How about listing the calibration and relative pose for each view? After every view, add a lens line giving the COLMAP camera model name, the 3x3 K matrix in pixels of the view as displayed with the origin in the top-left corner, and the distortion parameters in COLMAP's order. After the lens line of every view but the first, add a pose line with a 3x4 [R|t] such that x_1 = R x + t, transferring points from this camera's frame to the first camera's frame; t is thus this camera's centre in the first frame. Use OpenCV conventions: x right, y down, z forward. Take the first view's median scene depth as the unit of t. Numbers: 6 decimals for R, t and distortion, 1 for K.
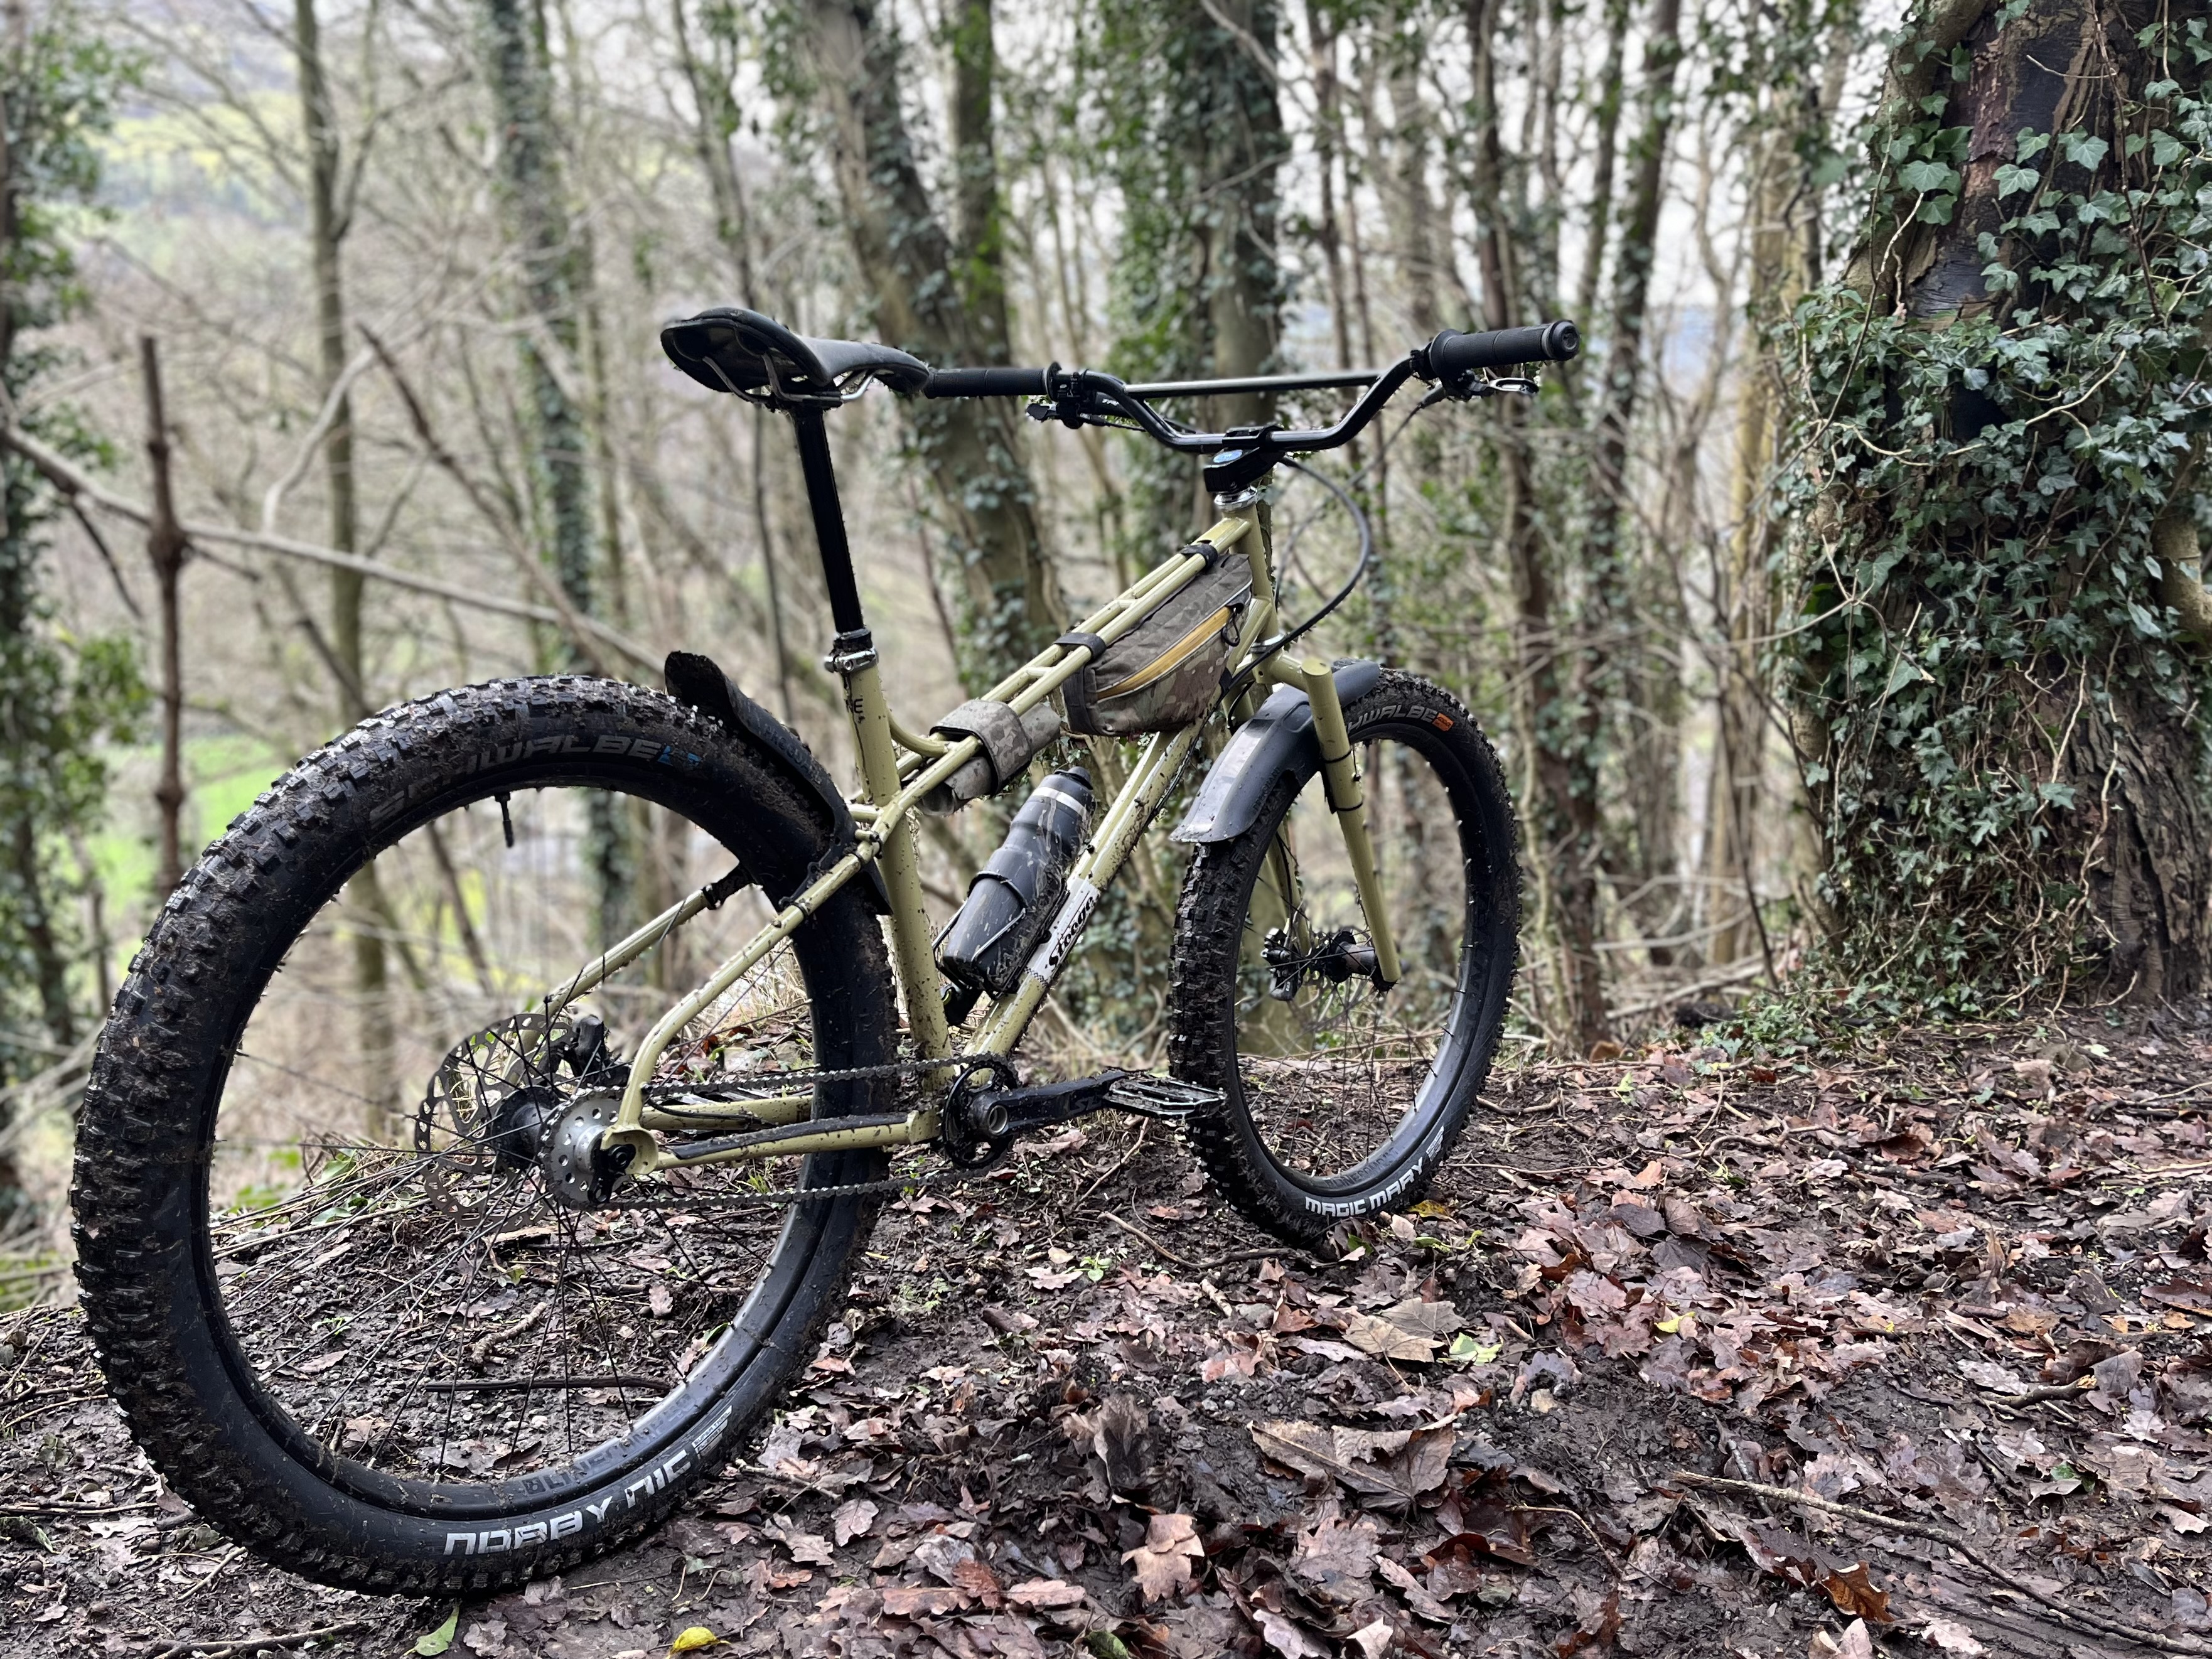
lens RADIAL K [[1745.4, 0, 1075.4], [0, 1745.4, 833.7], [0, 0, 1]] dist [0.084173, -0.109353]
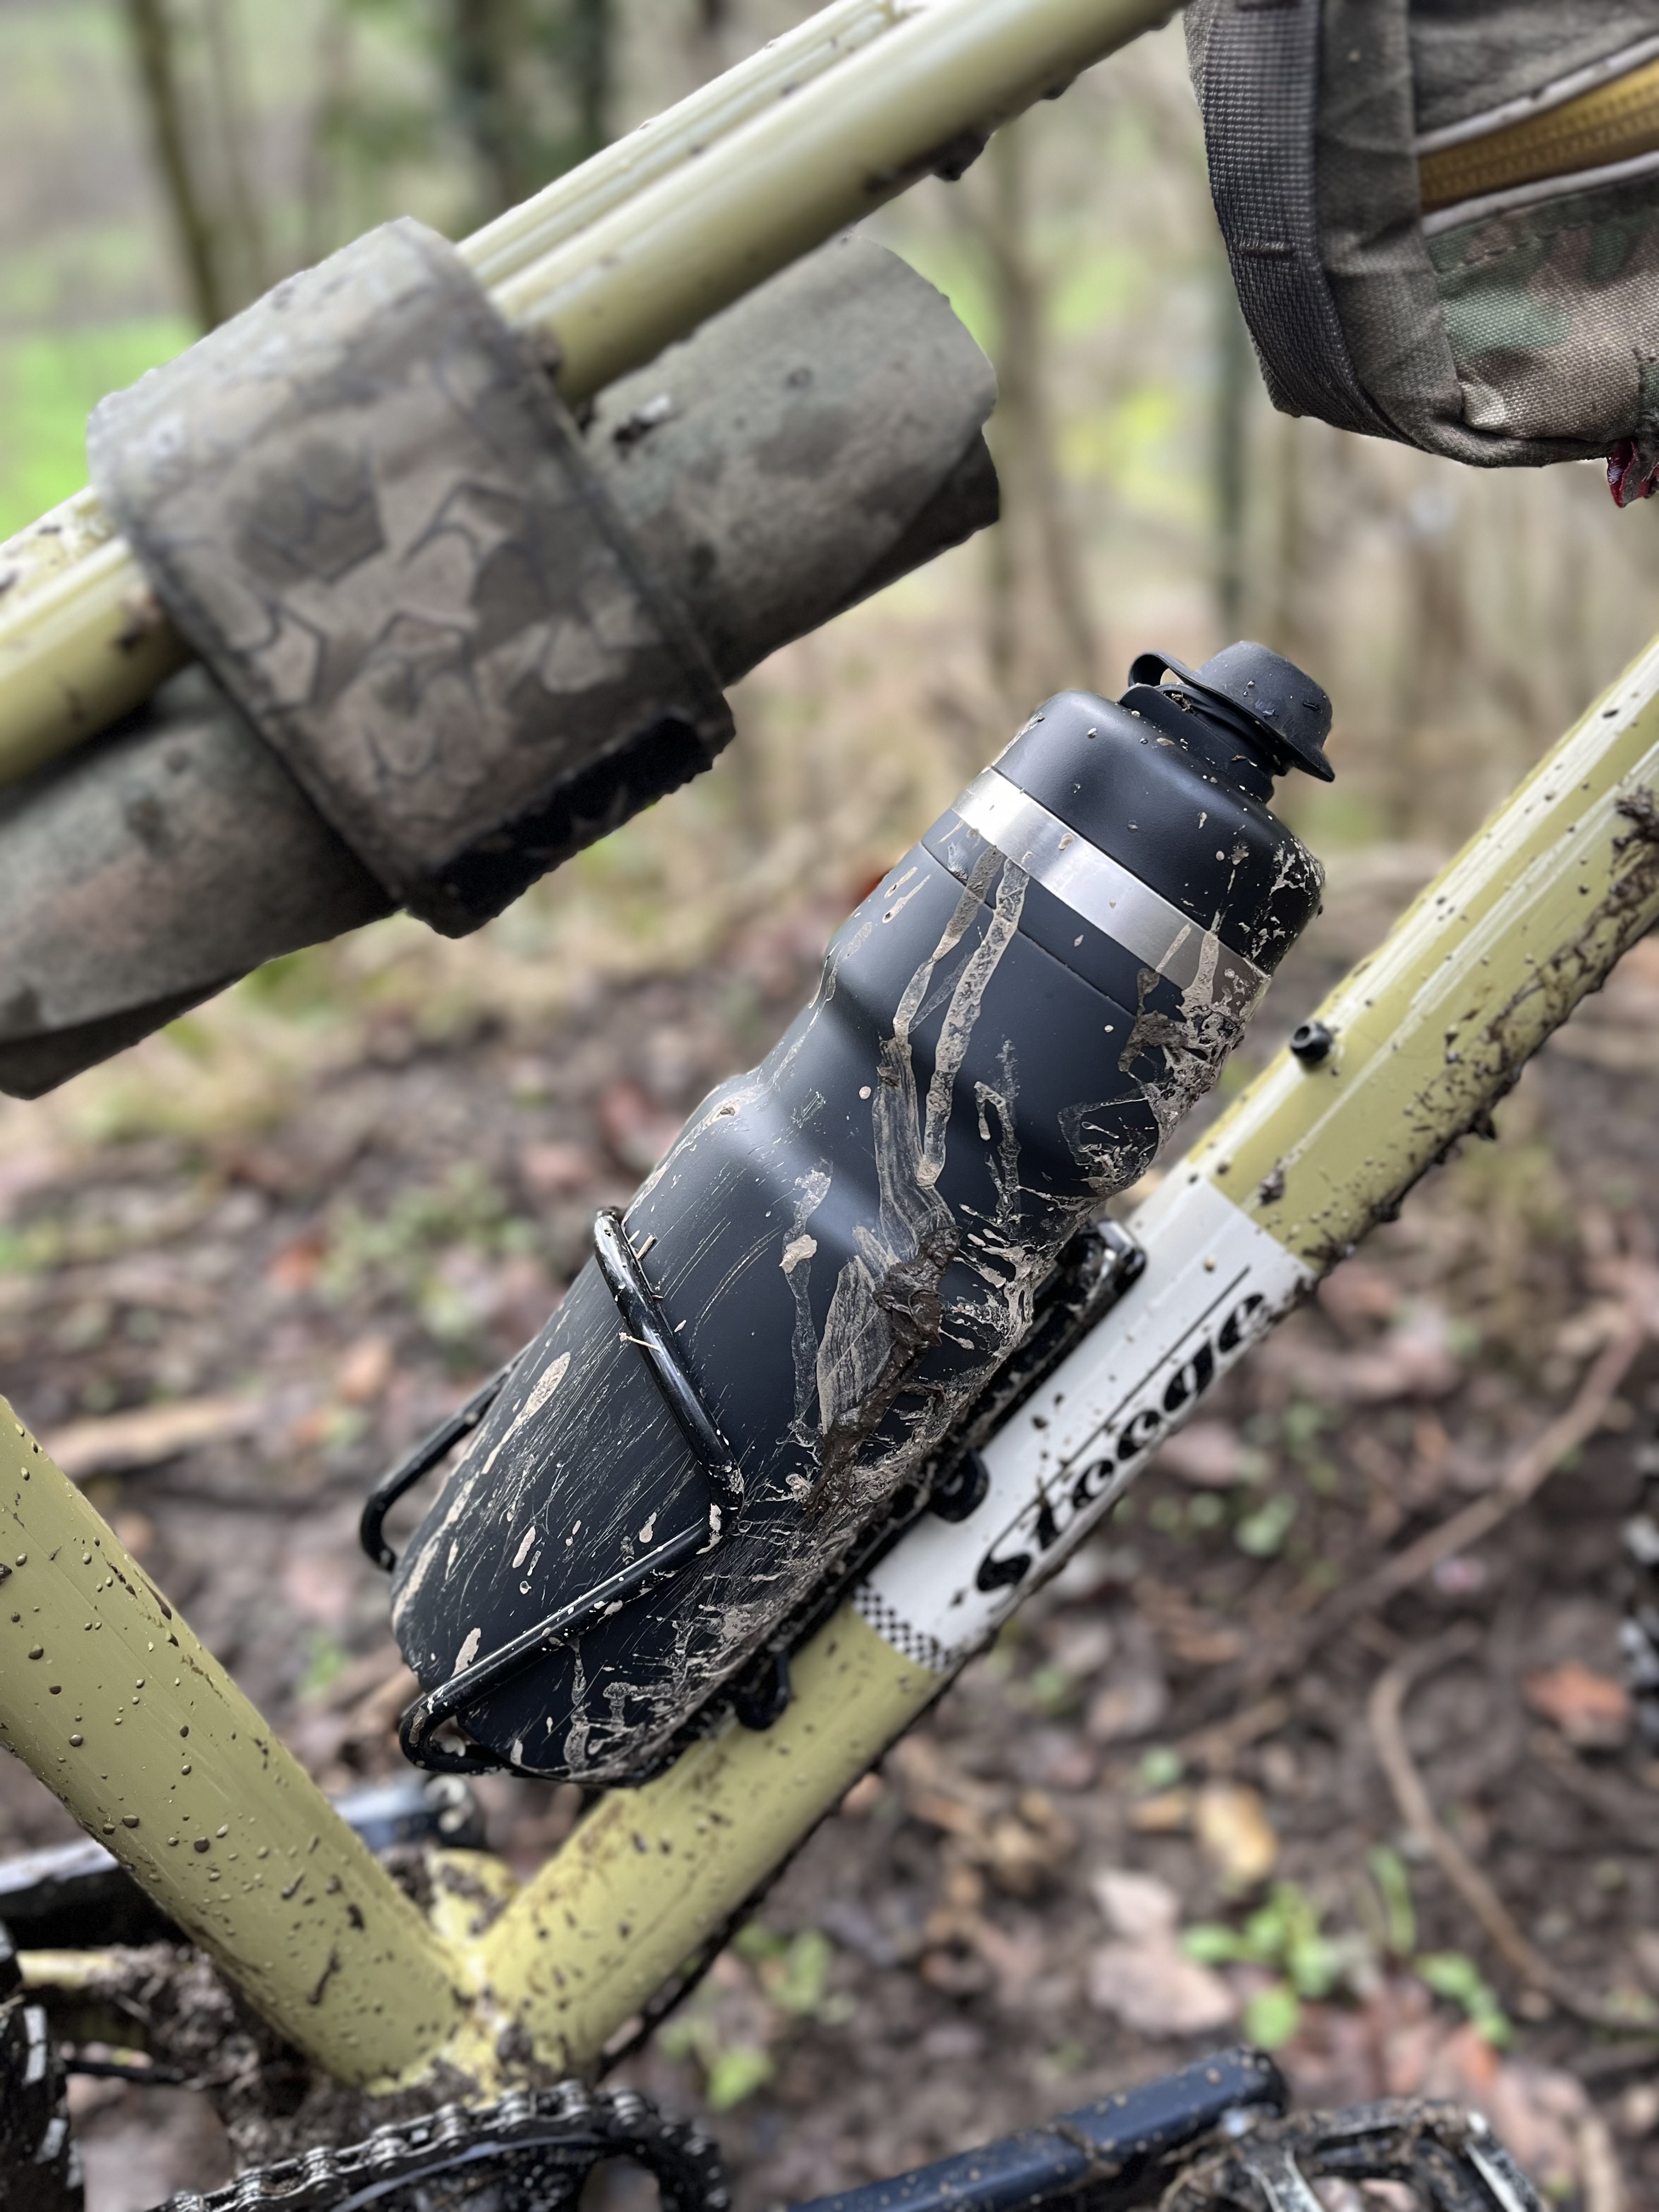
lens RADIAL K [[1745.4, 0, 846.1], [0, 1745.4, 1095.8], [0, 0, 1]] dist [0.084173, -0.109353]
pose [[0.891509, 0.205530, -0.403695, 0.048526], [-0.029994, 0.915978, 0.400105, -0.071878], [0.452010, -0.344589, 0.822767, 0.909934]]
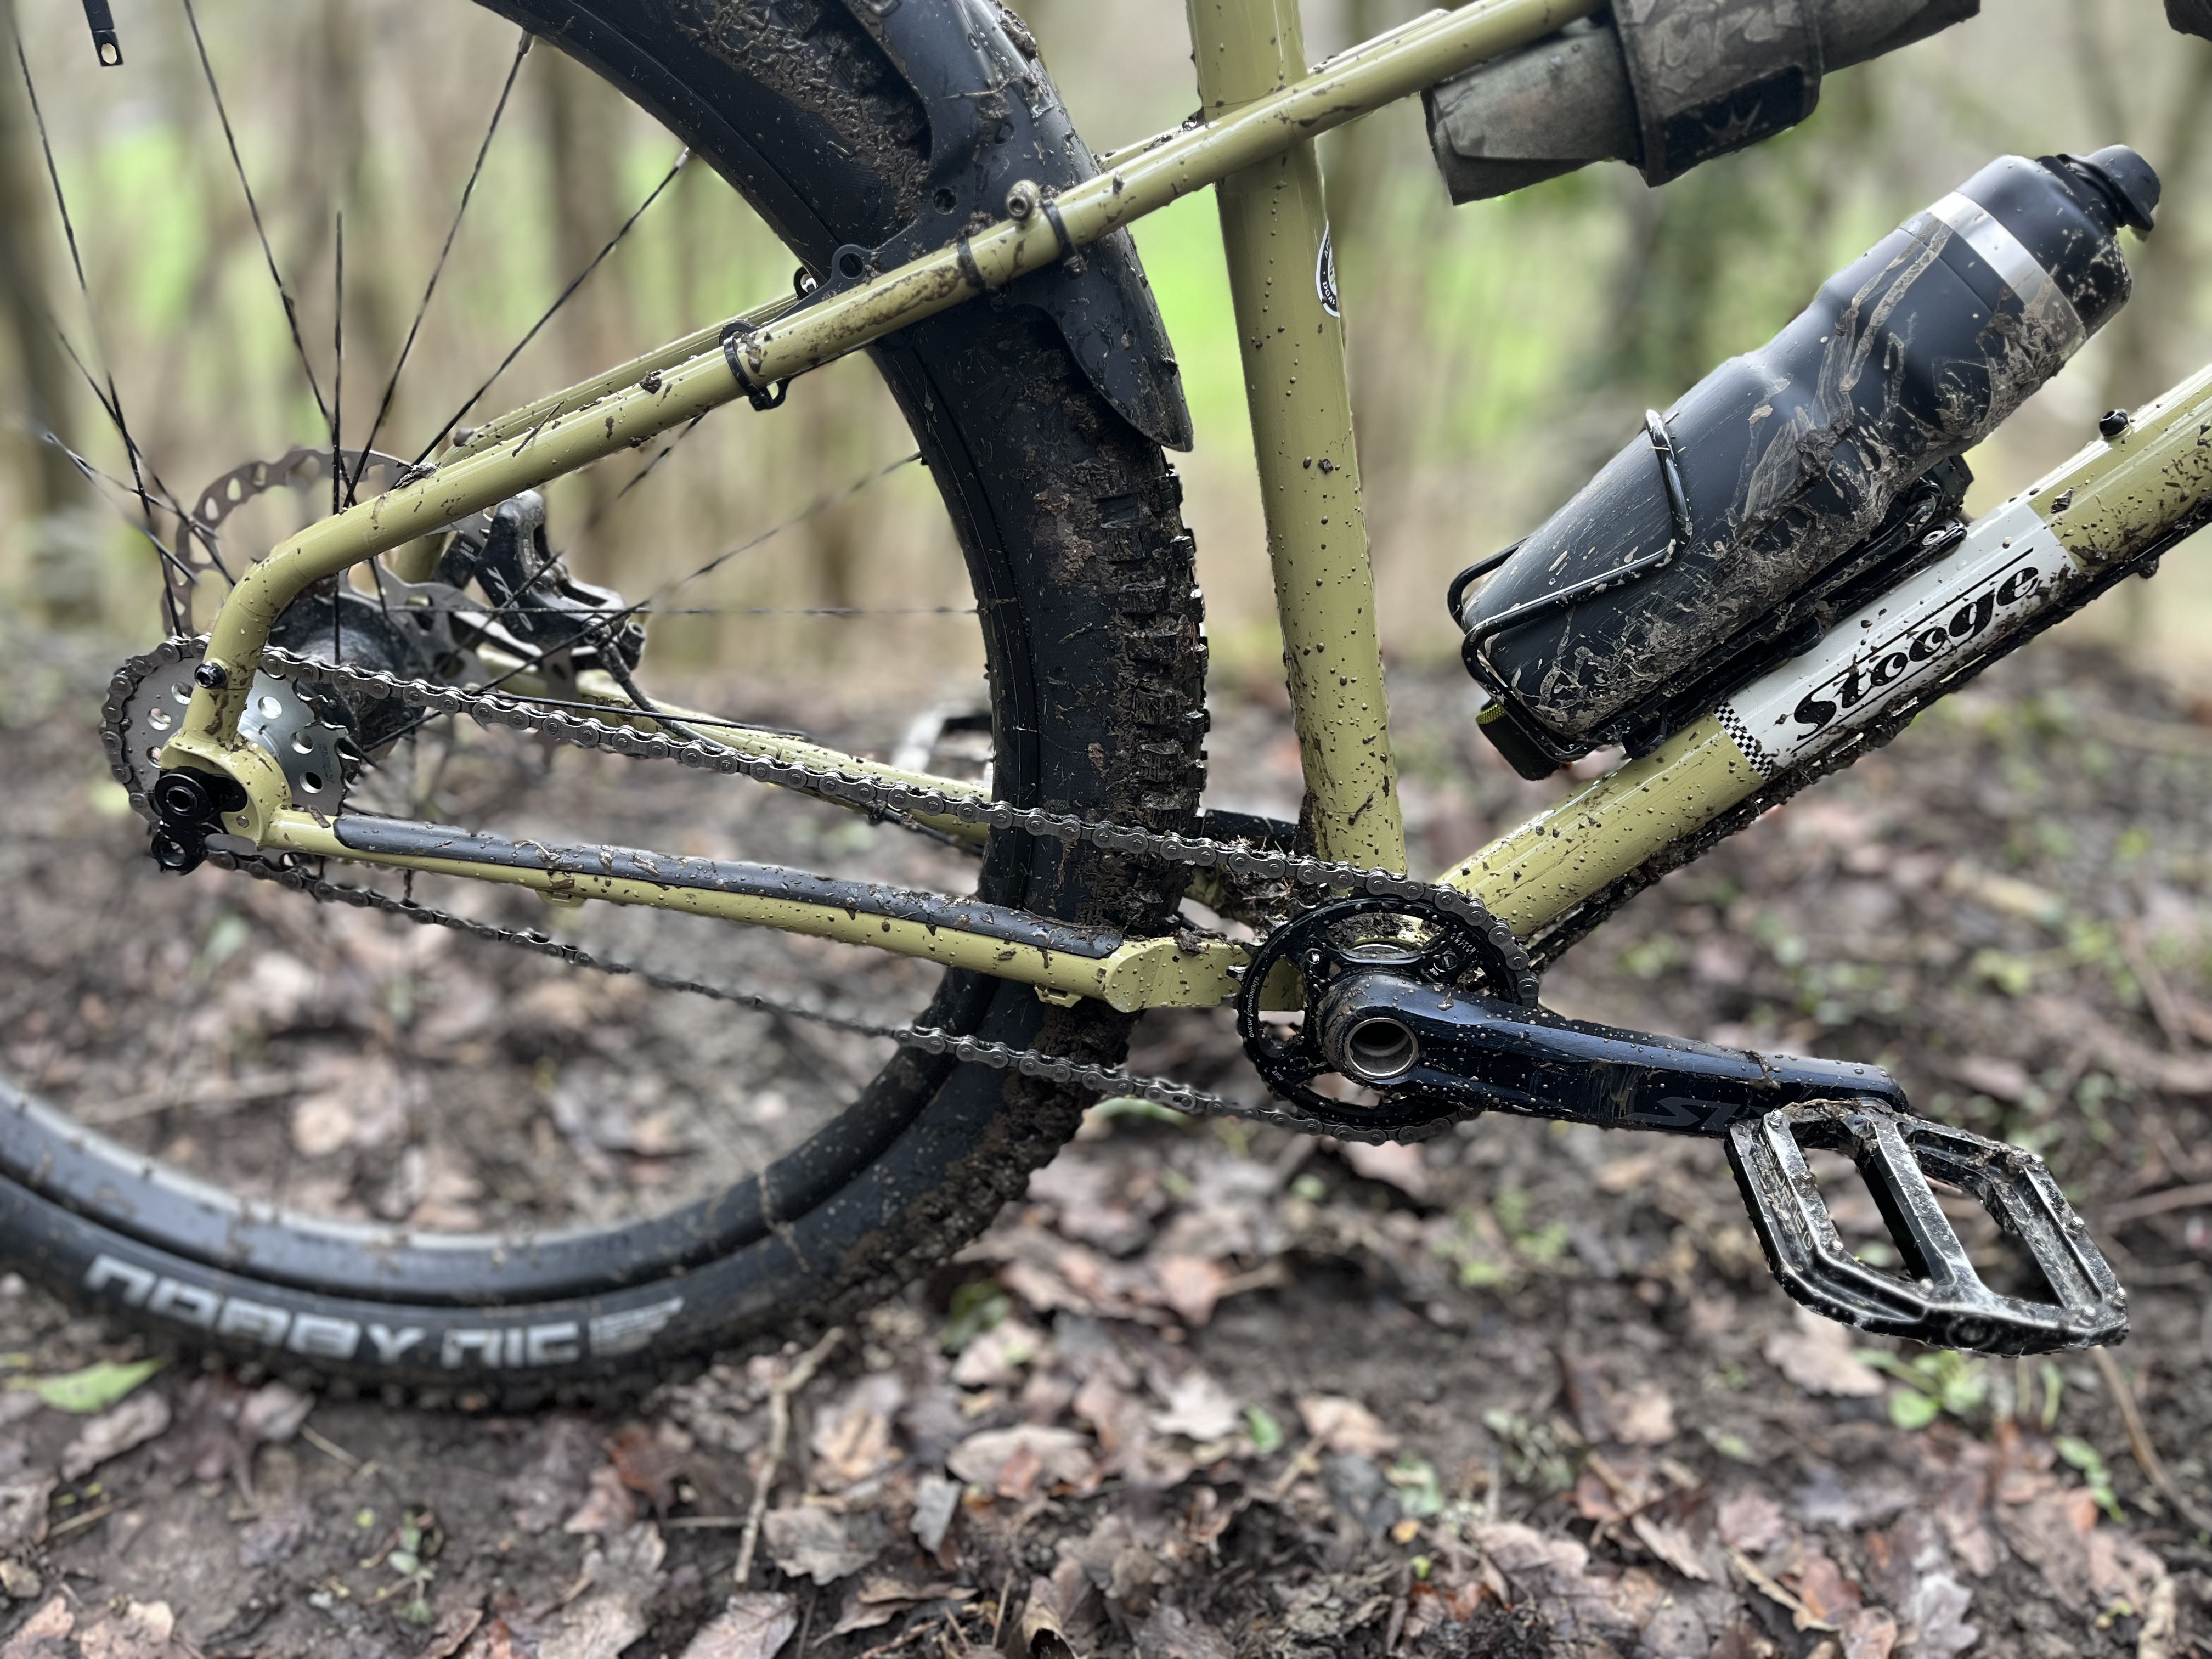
lens RADIAL K [[1745.4, 0, 1075.4], [0, 1745.4, 833.7], [0, 0, 1]] dist [0.084173, -0.109353]
pose [[0.598764, 0.395959, -0.696203, 0.168750], [-0.162110, 0.911171, 0.378798, -0.017306], [0.784348, -0.113949, 0.609765, 0.723664]]
